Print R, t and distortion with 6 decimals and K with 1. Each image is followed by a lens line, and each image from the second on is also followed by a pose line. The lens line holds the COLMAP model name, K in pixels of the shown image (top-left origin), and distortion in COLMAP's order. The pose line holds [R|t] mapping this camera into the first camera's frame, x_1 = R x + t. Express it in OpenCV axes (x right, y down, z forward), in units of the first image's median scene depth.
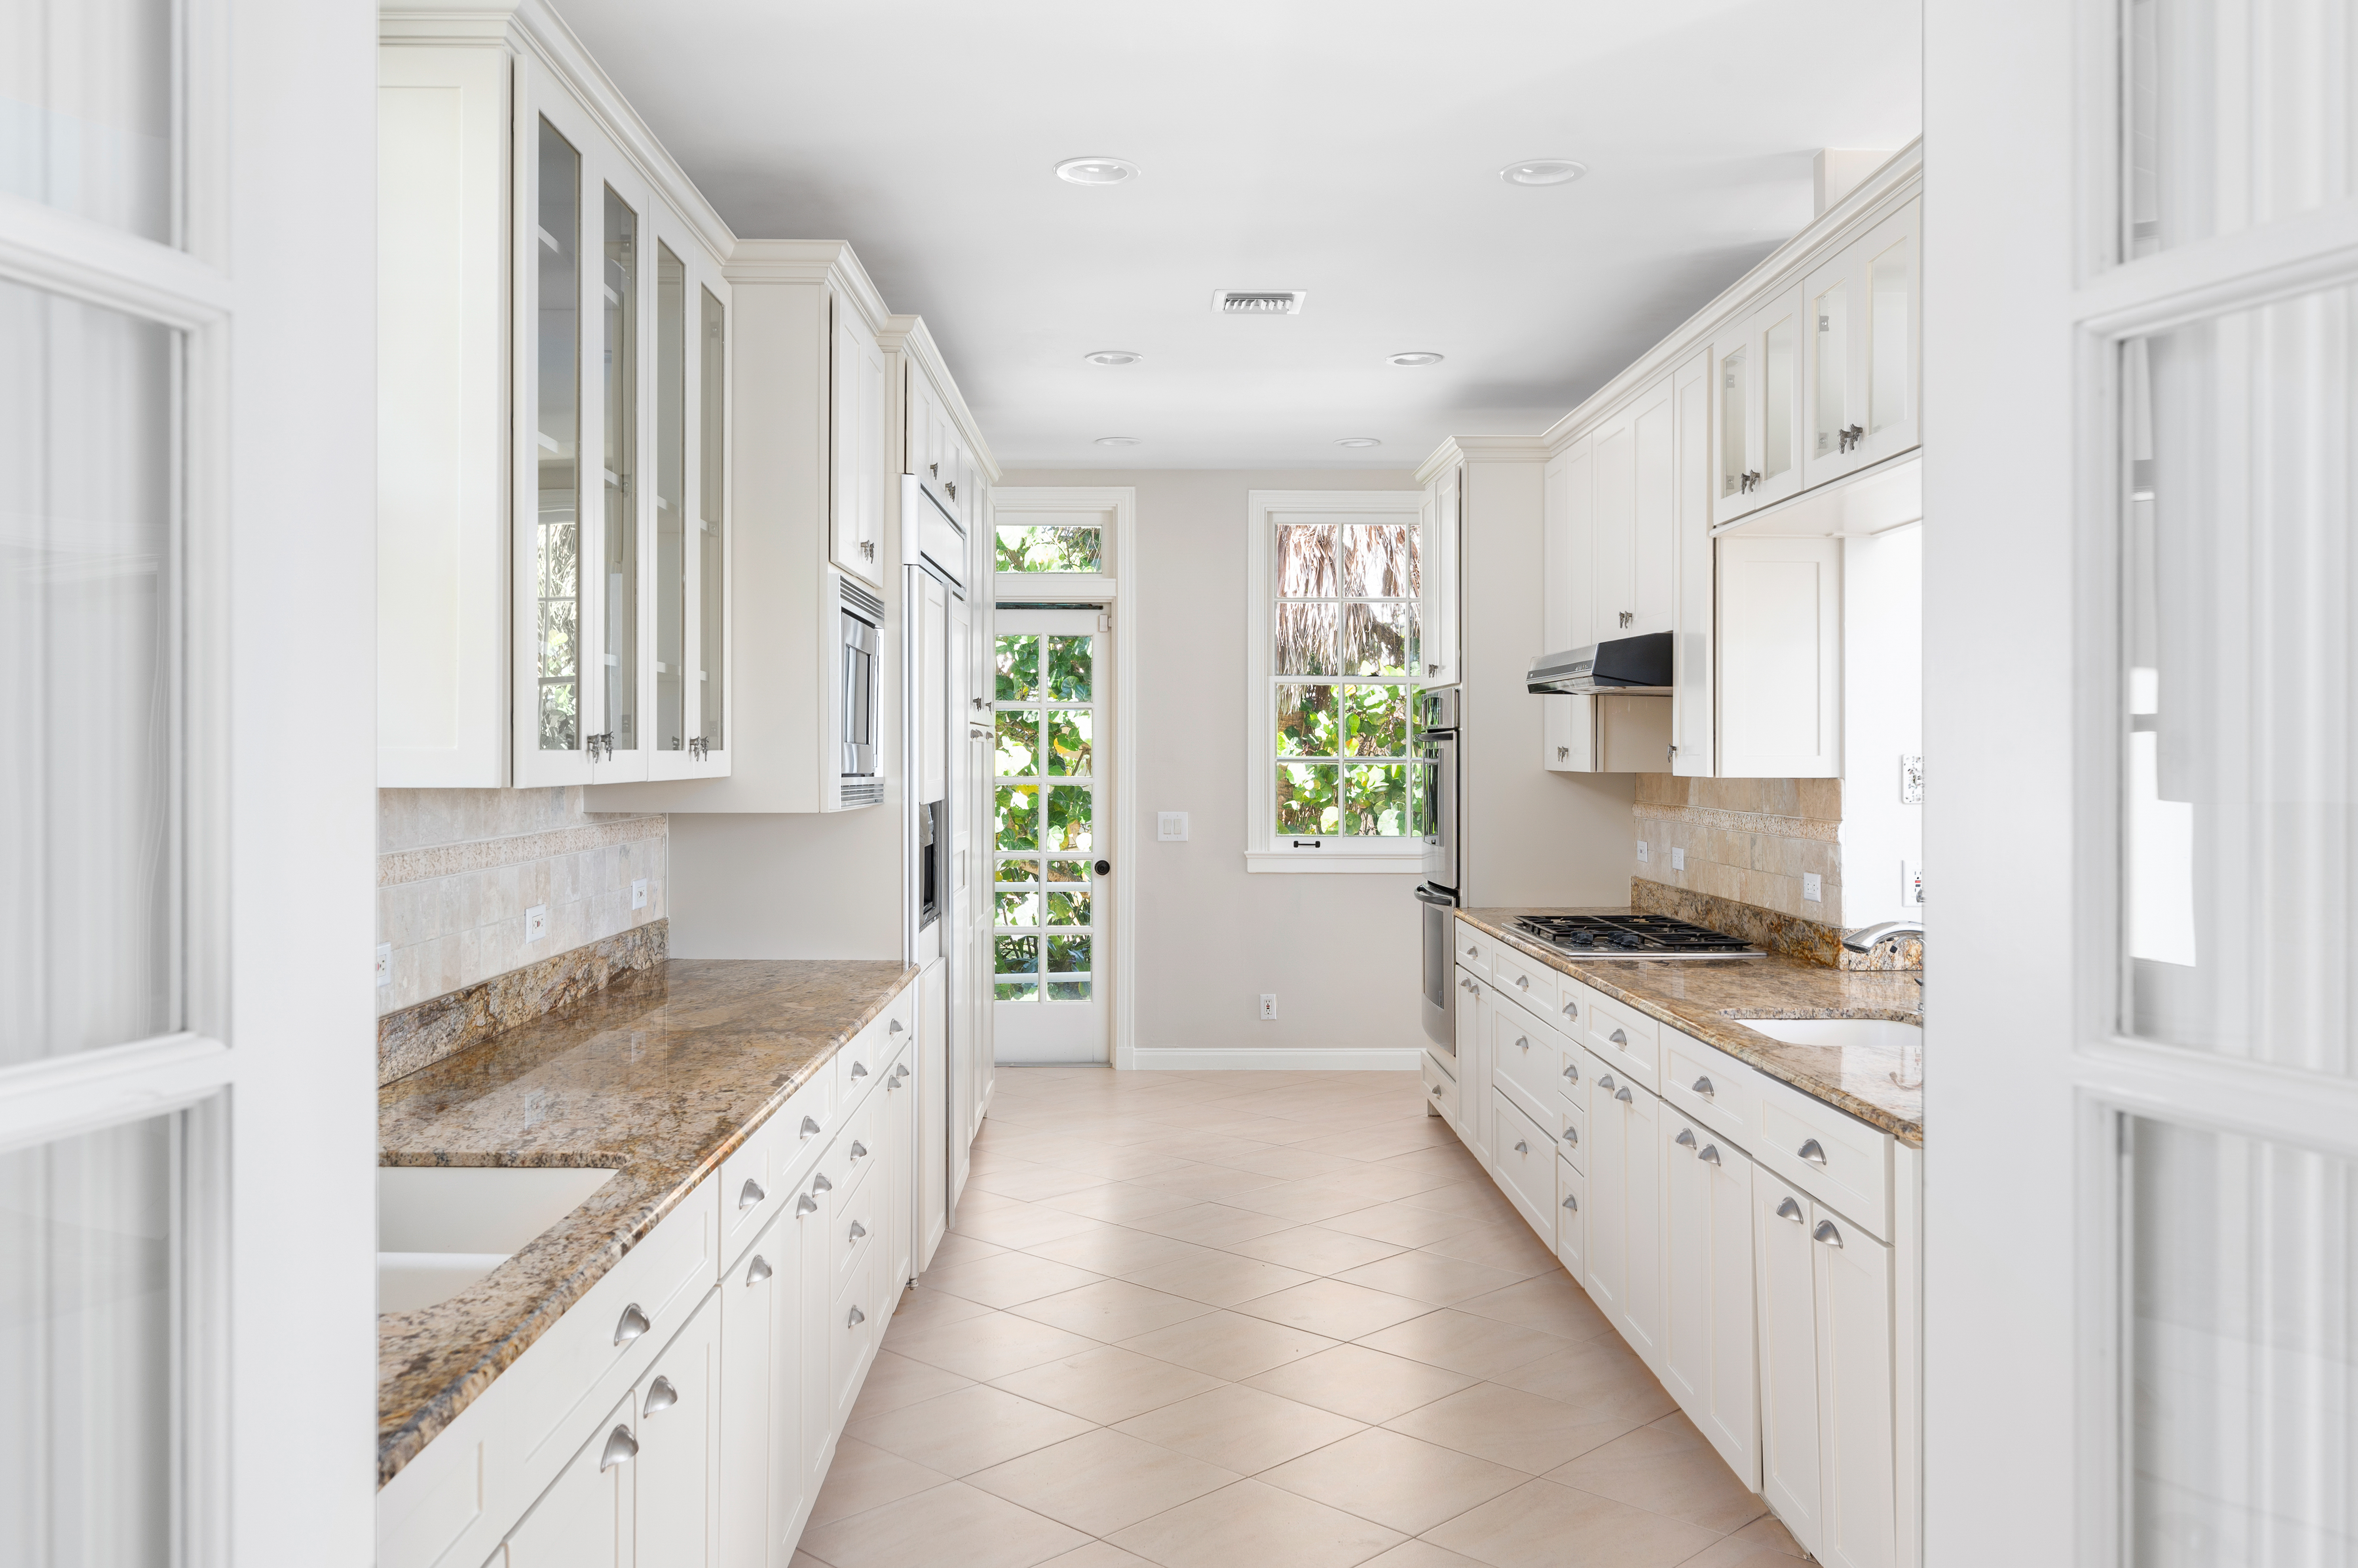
lens RADIAL K [[1790.1, 0, 1181.1], [0, 1790.1, 770.5], [0, 0, 1]] dist [-0.001859, 0.000040]
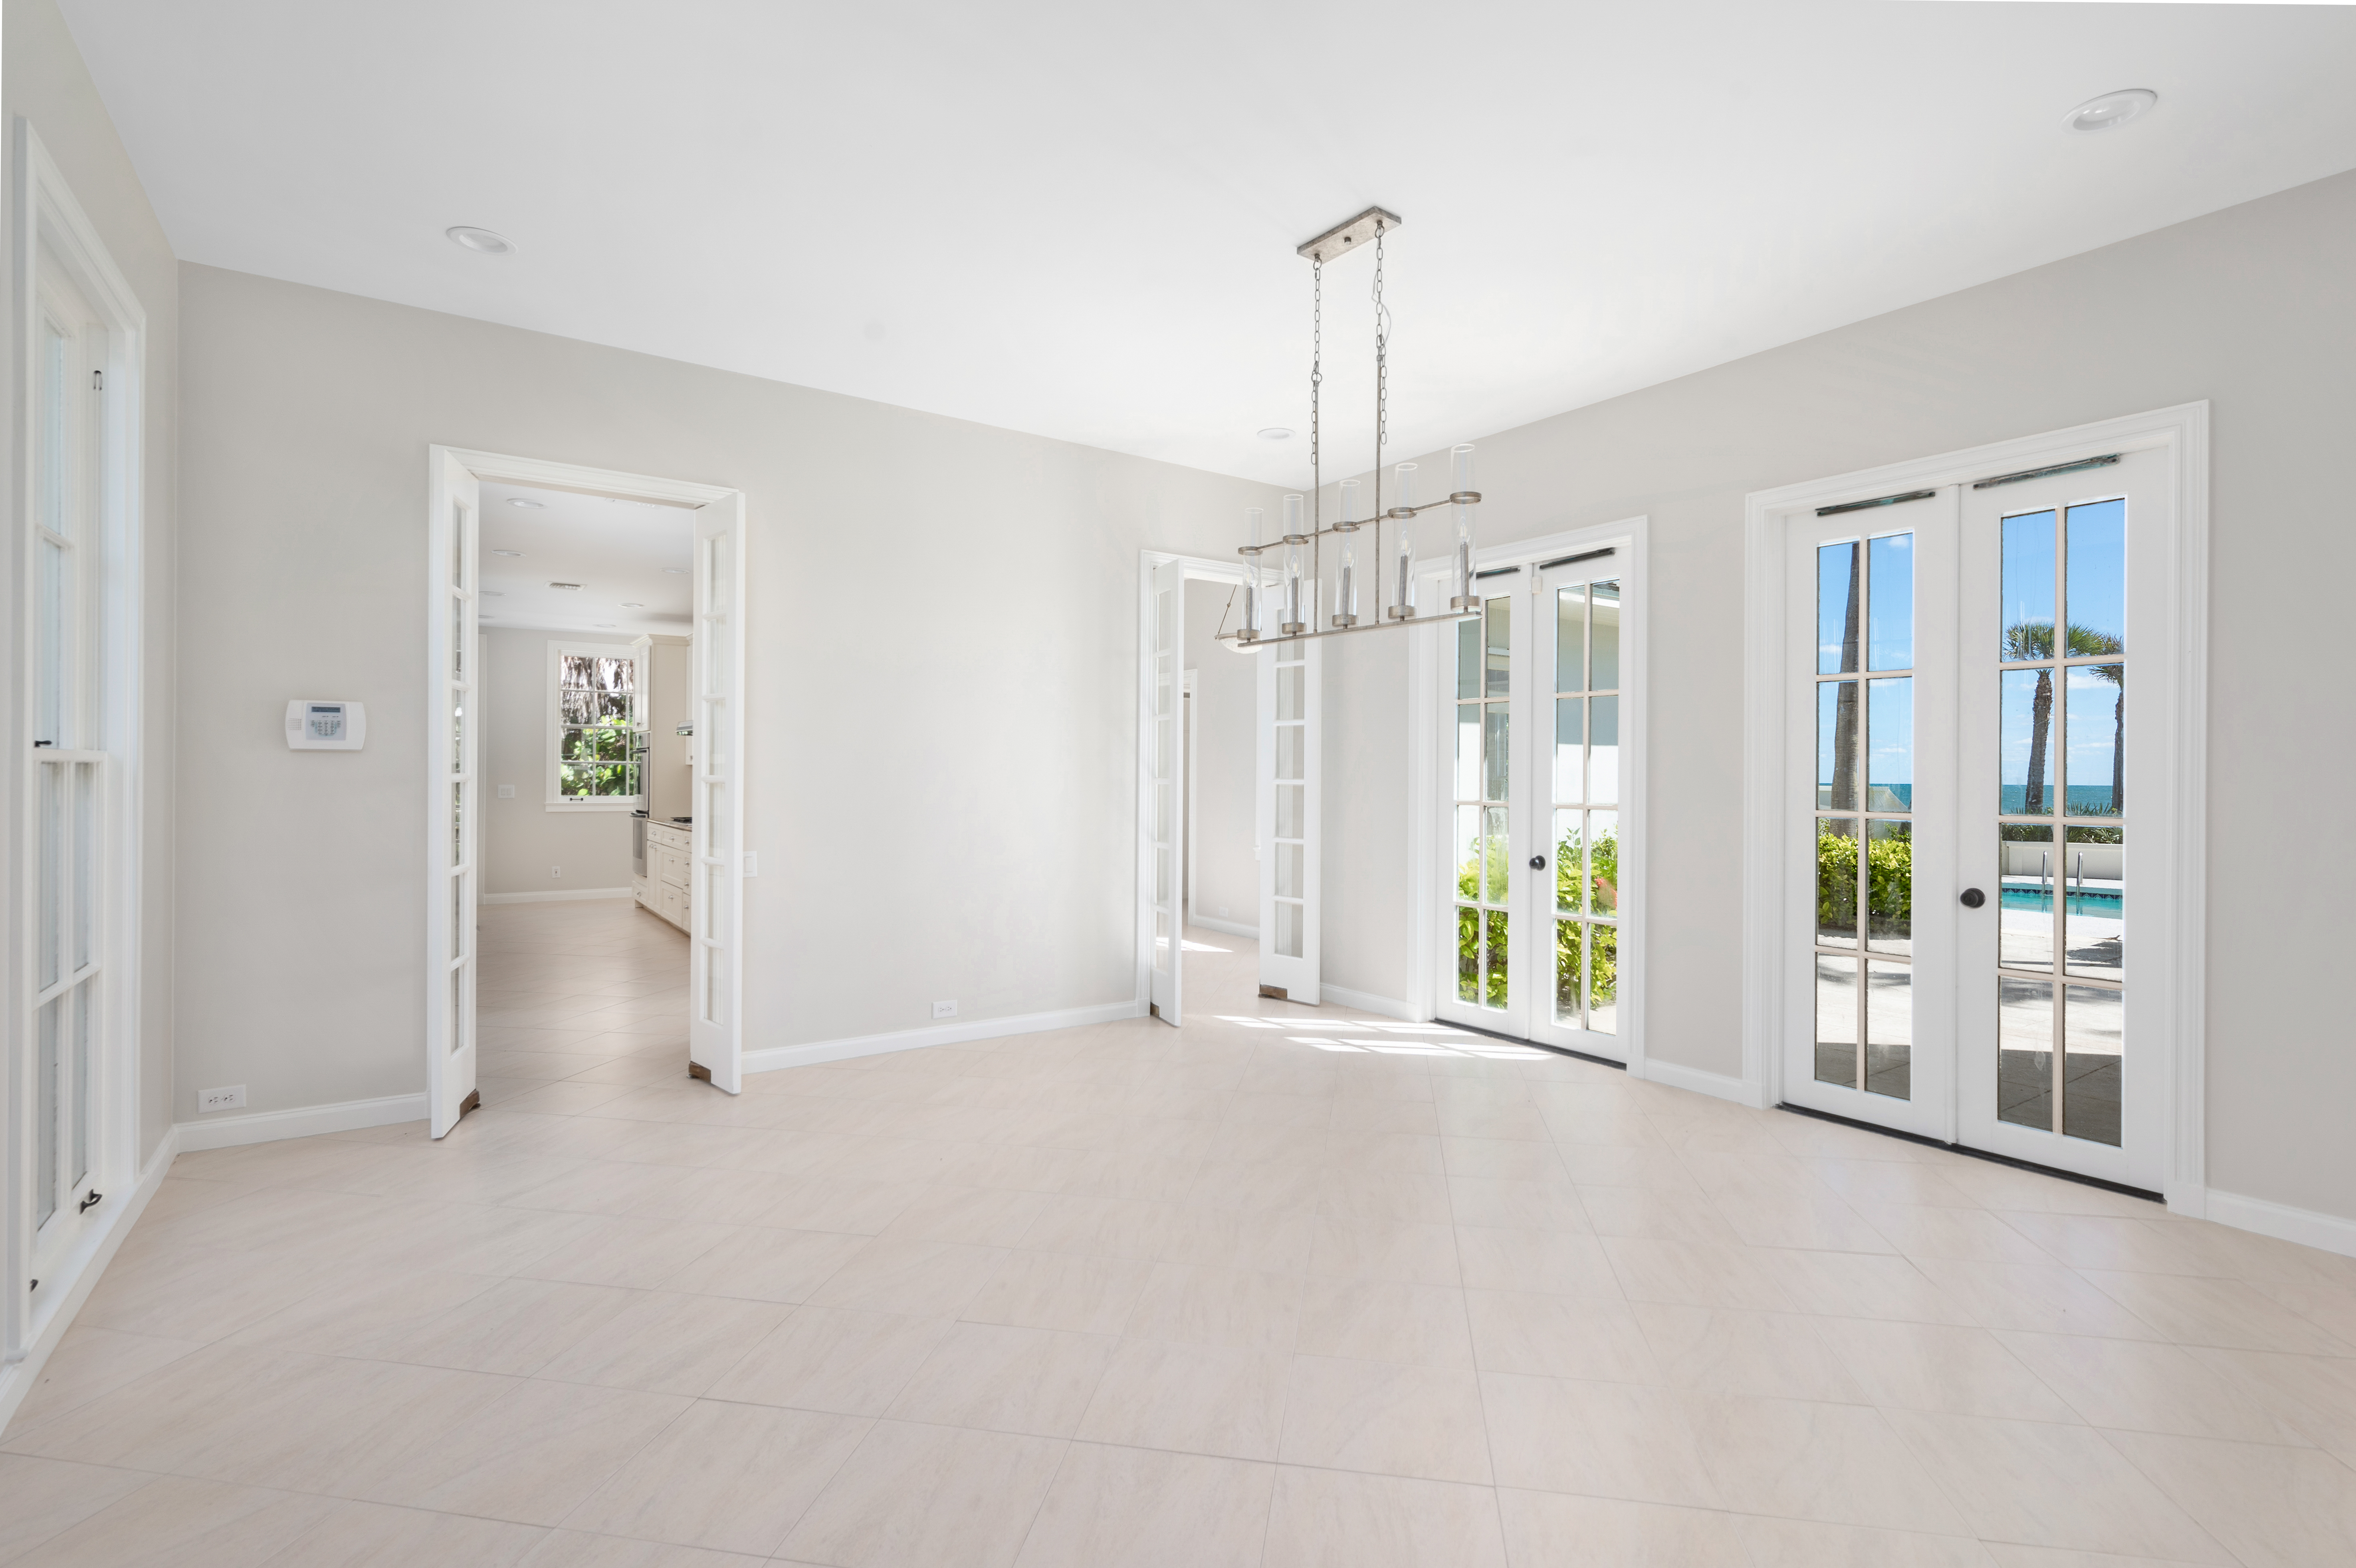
lens RADIAL K [[1074.4, 0, 1186.5], [0, 1074.4, 777.1], [0, 0, 1]] dist [0.002342, 0.000103]
pose [[0.822188, 0.007859, 0.569162, -0.059277], [-0.004787, 0.999965, -0.006892, 0.016791], [-0.569196, 0.002942, 0.822197, -0.474412]]
